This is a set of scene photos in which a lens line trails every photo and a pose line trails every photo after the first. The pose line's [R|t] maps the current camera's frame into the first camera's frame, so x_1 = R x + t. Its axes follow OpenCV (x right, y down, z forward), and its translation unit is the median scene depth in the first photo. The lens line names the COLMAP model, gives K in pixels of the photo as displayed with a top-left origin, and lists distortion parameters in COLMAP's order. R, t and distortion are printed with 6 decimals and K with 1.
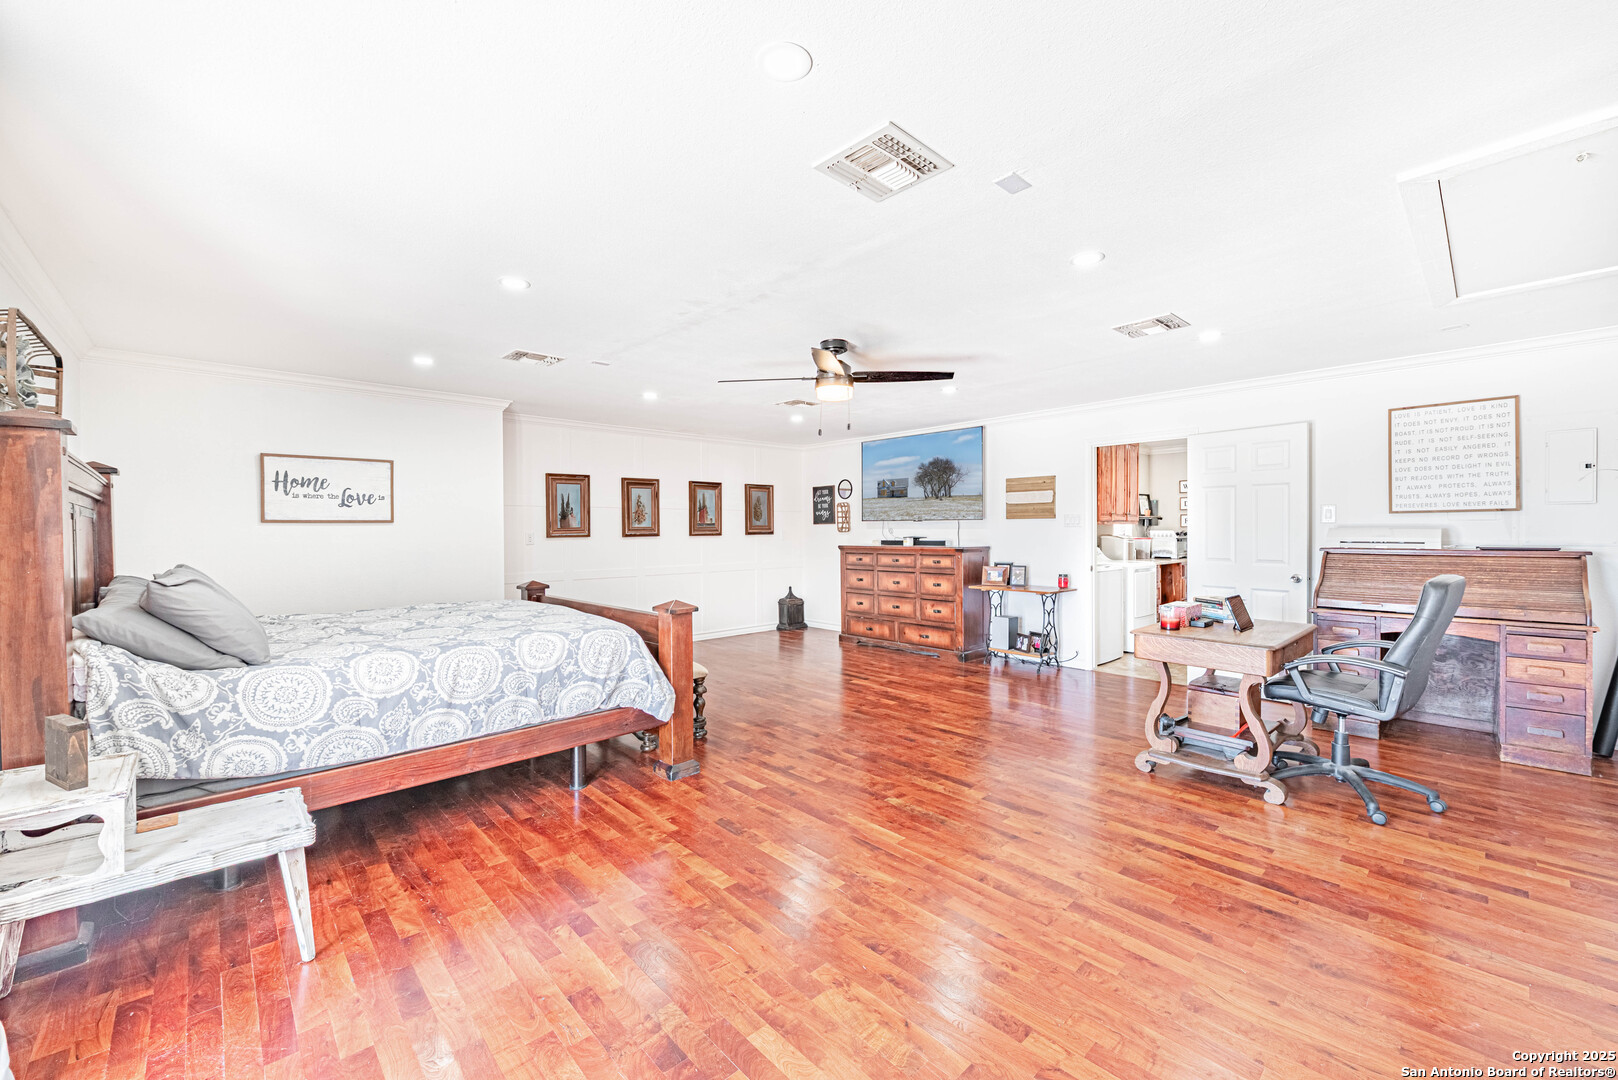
lens RADIAL K [[645.0, 0, 806.4], [0, 645.0, 537.0], [0, 0, 1]] dist [-0.007705, -0.000122]
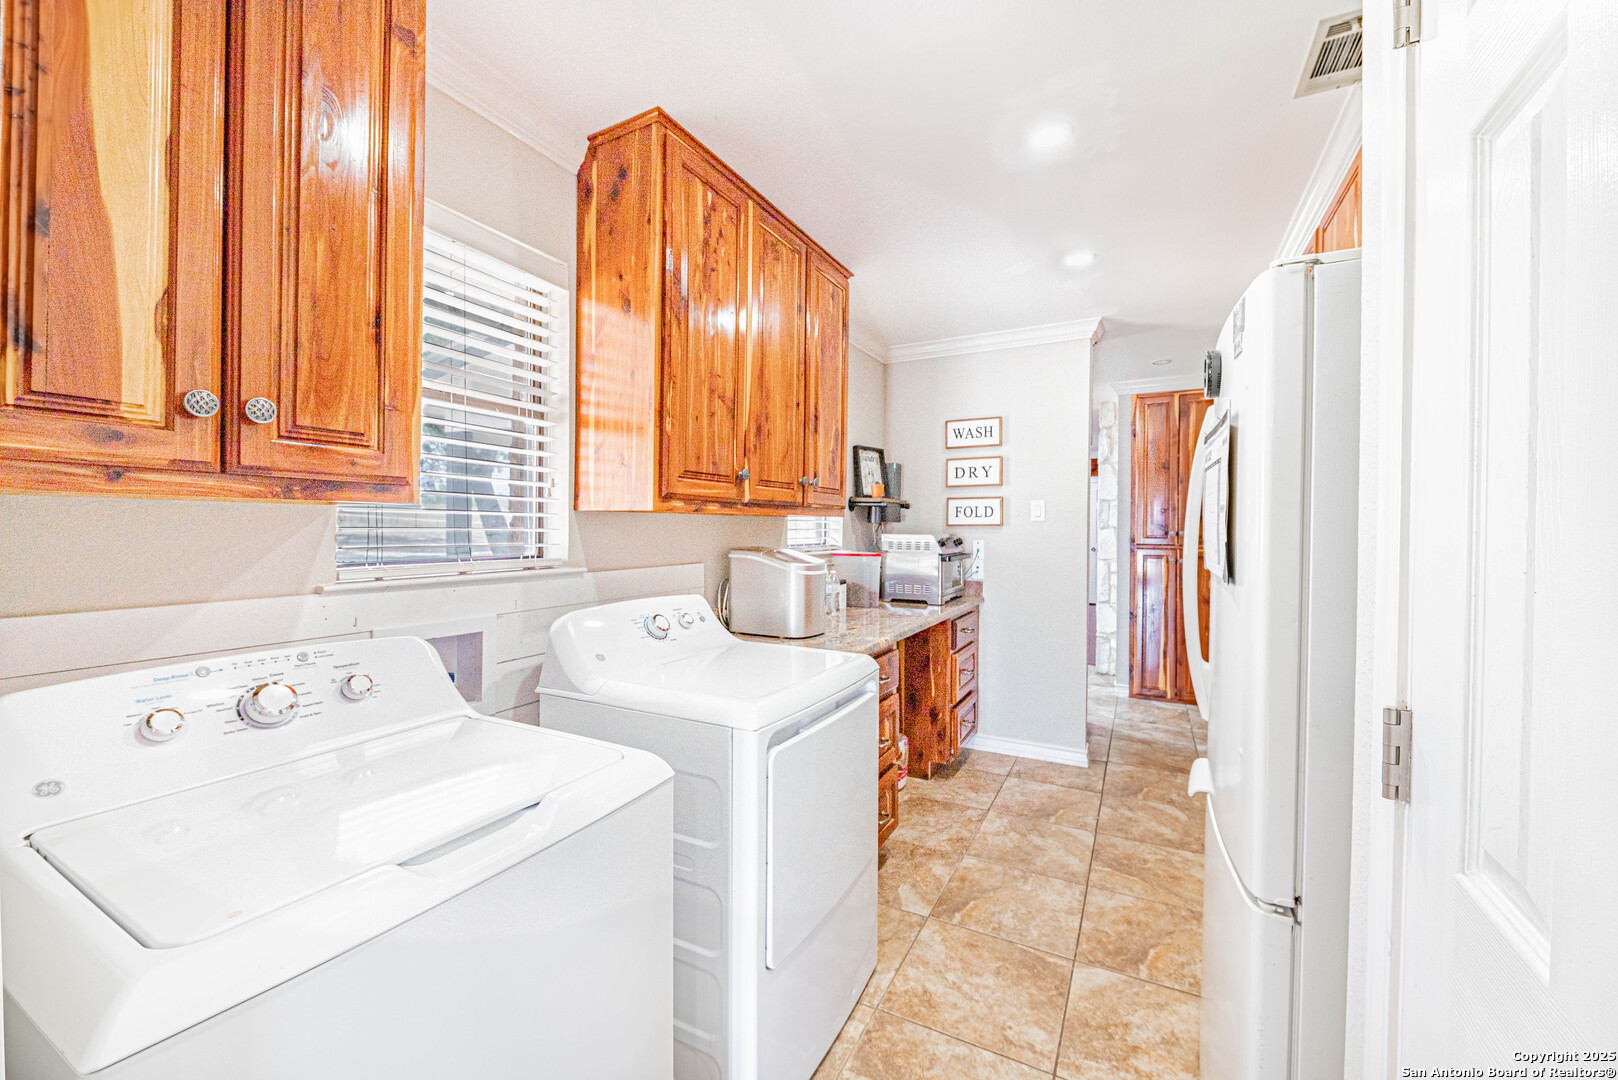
lens RADIAL K [[645.0, 0, 804.7], [0, 645.0, 536.4], [0, 0, 1]] dist [-0.007705, -0.000122]
pose [[0.946563, 0.009211, 0.322386, 0.359603], [-0.006794, 0.999940, -0.008620, -0.004563], [-0.322446, 0.005969, 0.946569, 0.636227]]
